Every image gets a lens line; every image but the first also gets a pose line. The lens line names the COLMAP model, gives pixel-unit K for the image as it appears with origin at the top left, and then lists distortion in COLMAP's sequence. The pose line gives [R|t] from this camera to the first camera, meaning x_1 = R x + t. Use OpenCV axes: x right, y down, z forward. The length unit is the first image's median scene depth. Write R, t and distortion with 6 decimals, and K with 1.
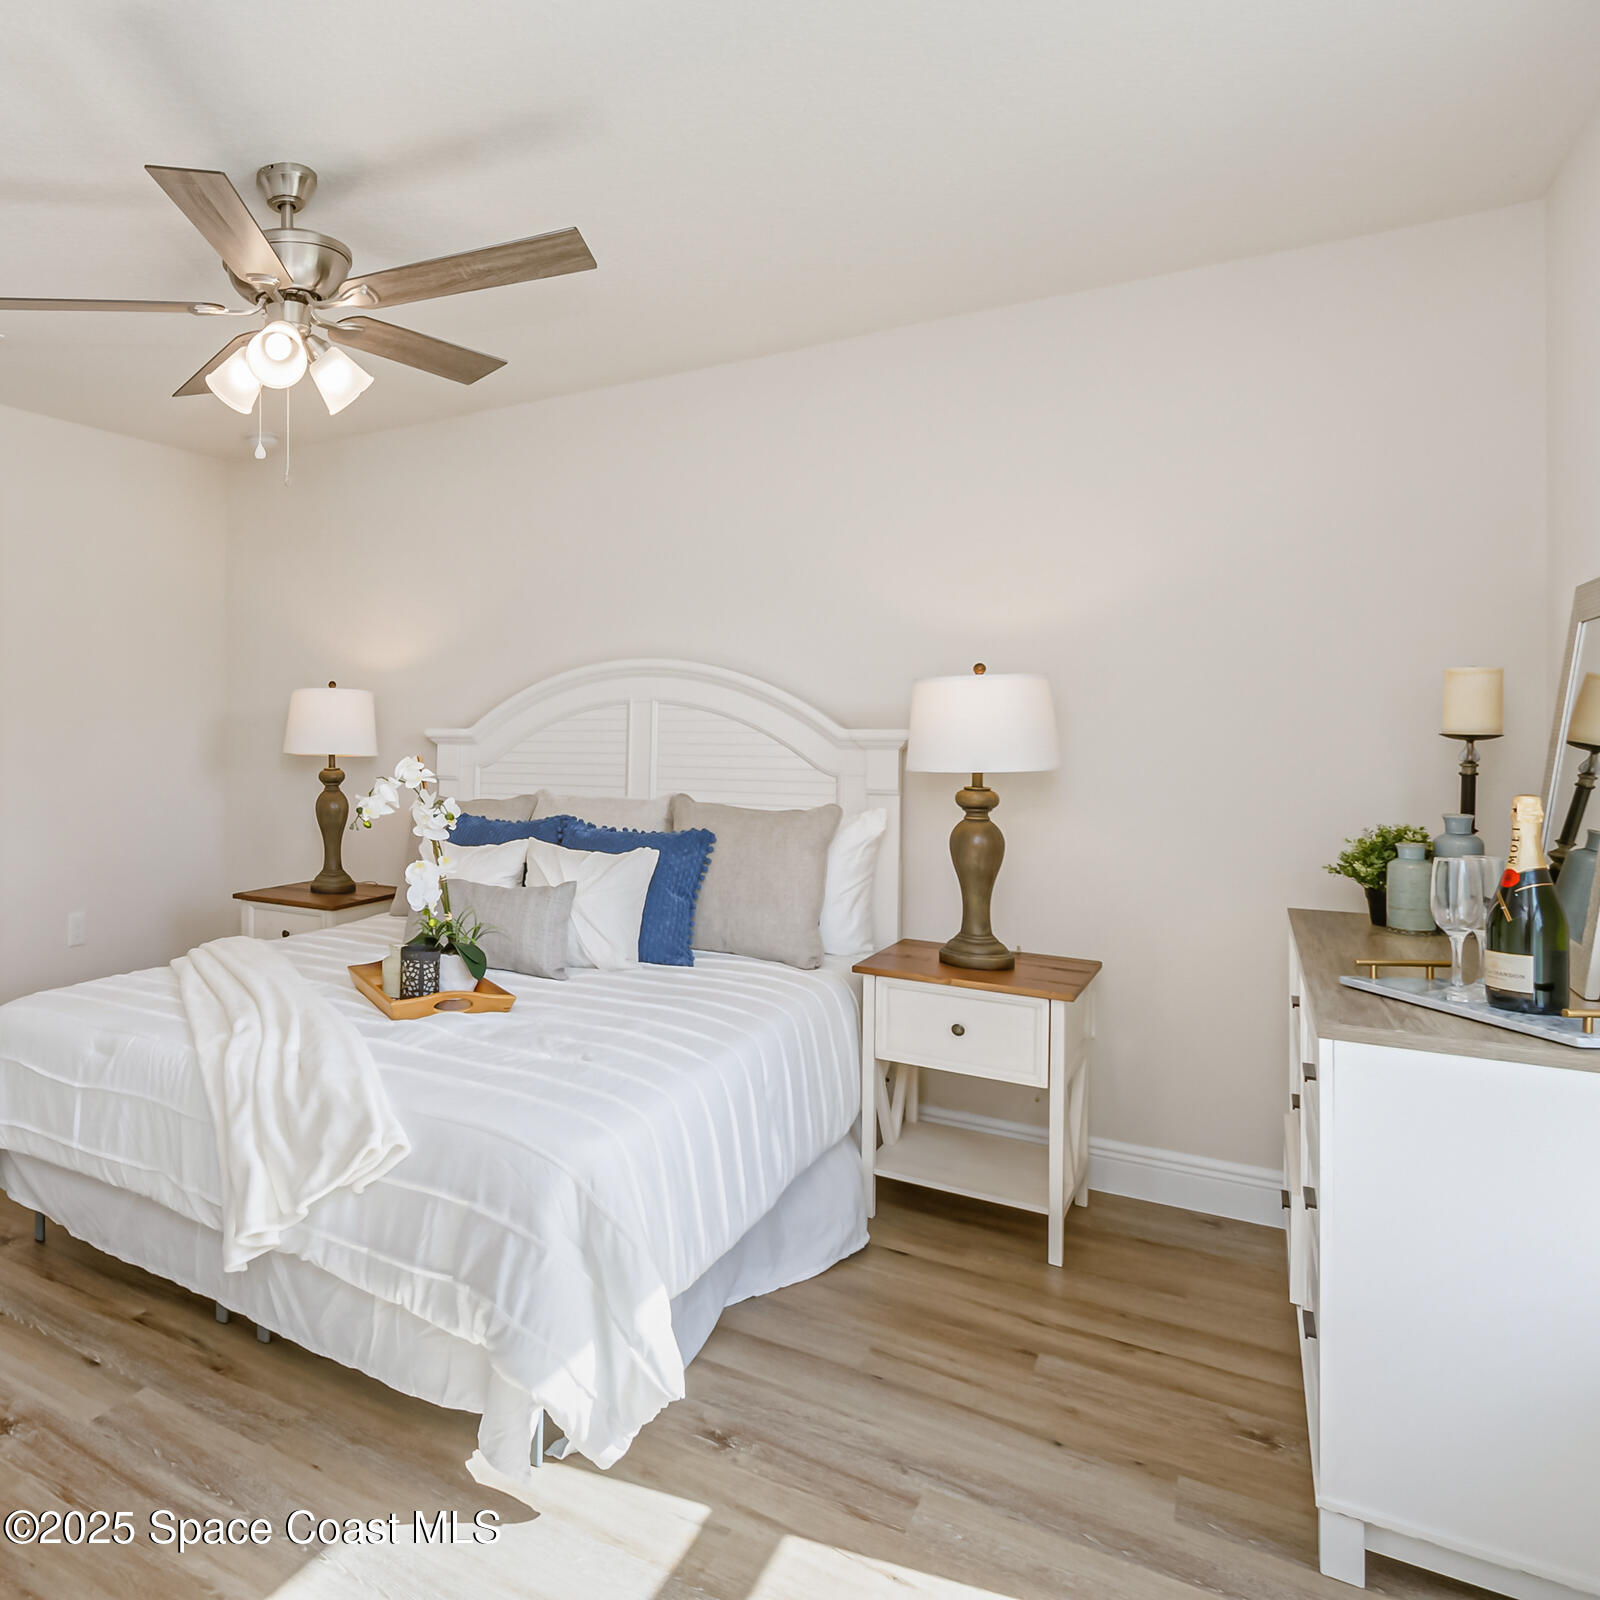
lens RADIAL K [[1107.2, 0, 800.0], [0, 1107.2, 800.0], [0, 0, 1]] dist [0.002982, 0.002249]
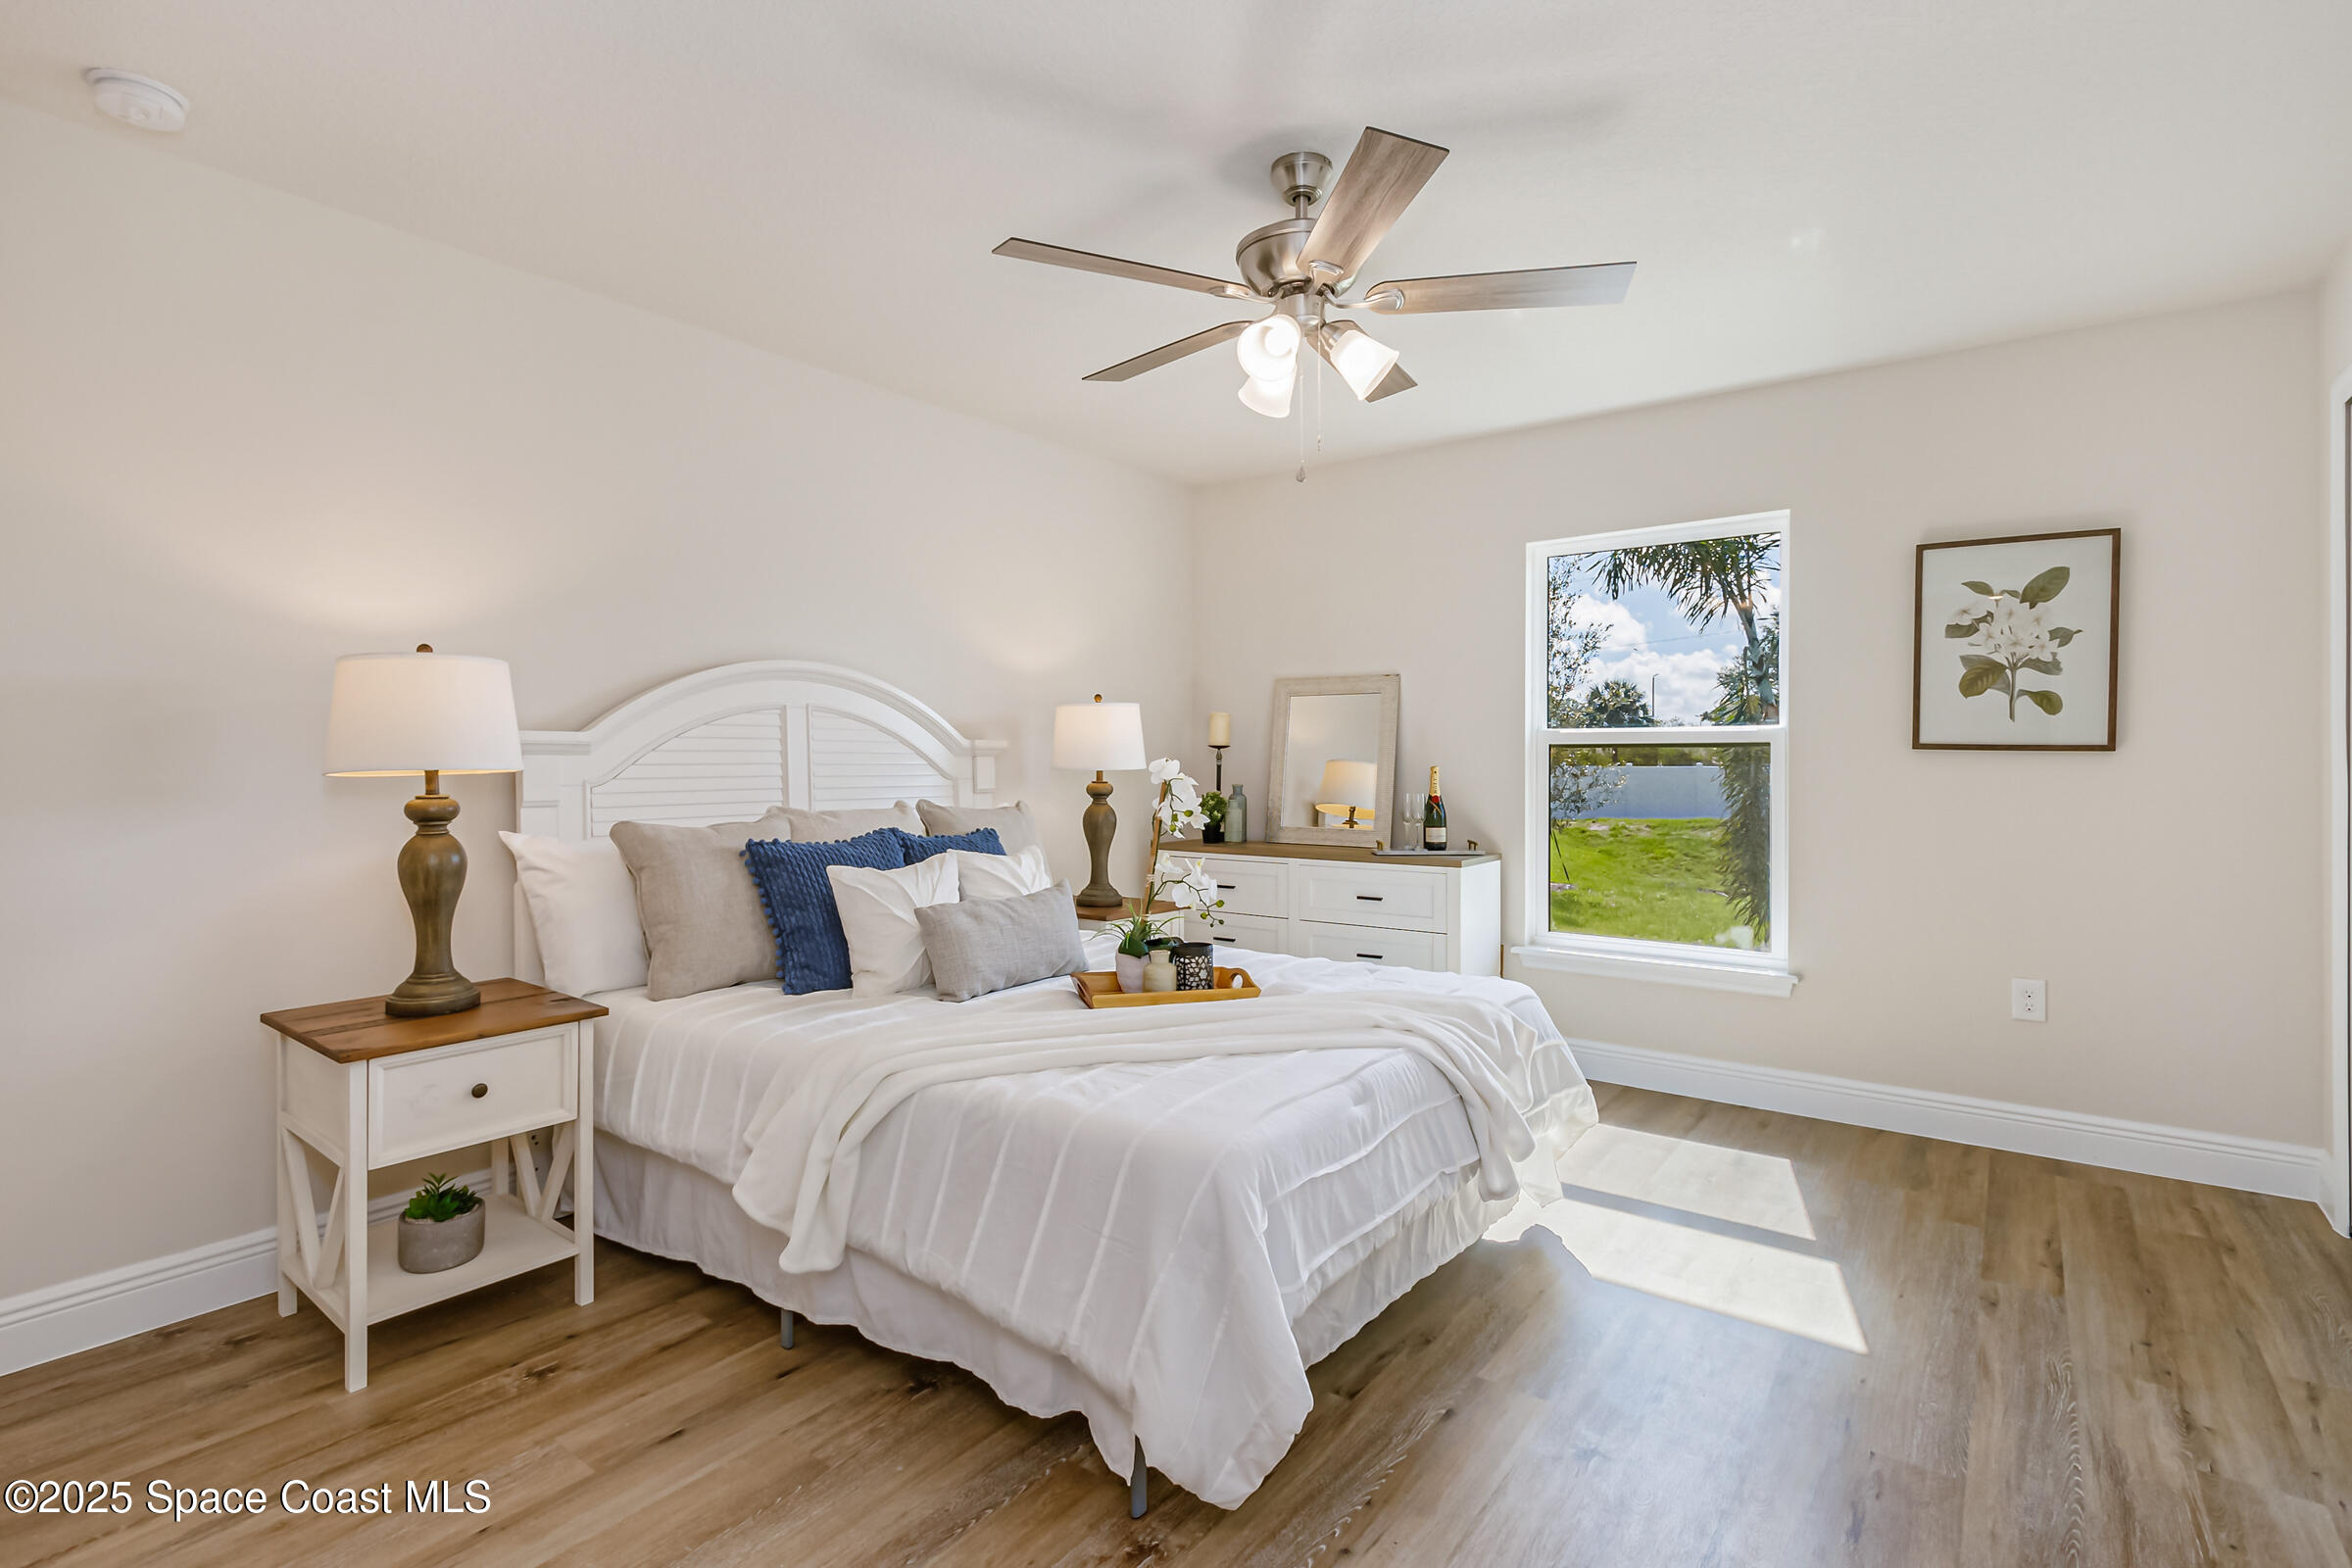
lens RADIAL K [[1098.0, 0, 1179.5], [0, 1098.0, 753.1], [0, 0, 1]] dist [-0.000364, -0.000134]
pose [[0.215933, -0.007805, 0.976377, -0.899969], [0.039245, 0.999229, -0.000691, -0.035088], [-0.975619, 0.038467, 0.216073, 0.484676]]
